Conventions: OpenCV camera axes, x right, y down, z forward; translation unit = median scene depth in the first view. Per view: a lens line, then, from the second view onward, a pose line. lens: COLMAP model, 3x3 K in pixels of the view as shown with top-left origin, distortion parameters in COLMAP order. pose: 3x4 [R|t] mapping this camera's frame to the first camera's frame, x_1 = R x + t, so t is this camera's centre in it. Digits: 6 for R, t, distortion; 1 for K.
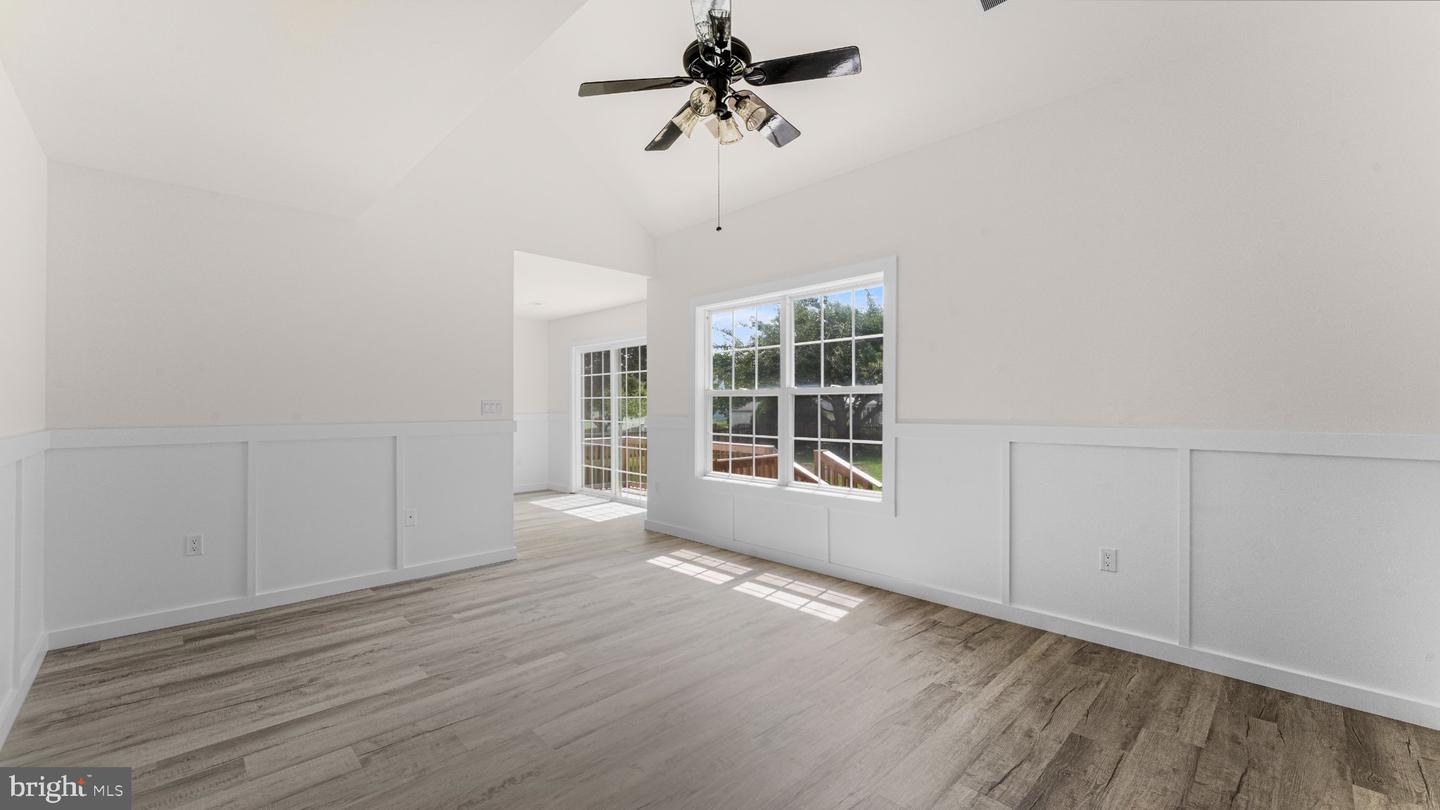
lens RADIAL K [[576.7, 0, 710.4], [0, 576.7, 400.4], [0, 0, 1]] dist [0.000755, 0.000052]
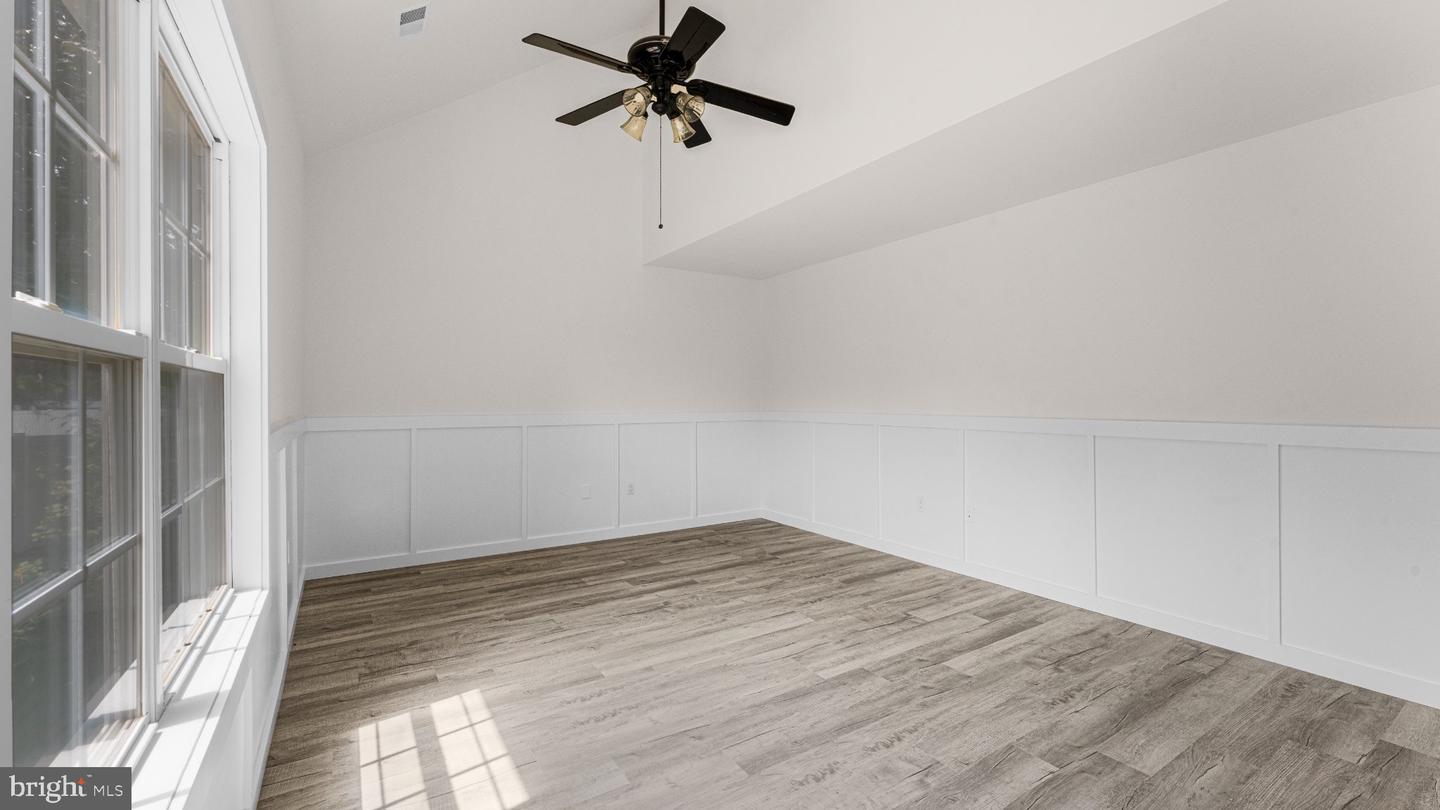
lens RADIAL K [[576.7, 0, 710.4], [0, 576.7, 400.4], [0, 0, 1]] dist [0.000755, 0.000052]
pose [[-0.978729, 0.002921, 0.205136, -0.301157], [0.002348, 0.999993, -0.003036, 0.012055], [-0.205143, -0.002489, -0.978729, 2.132799]]
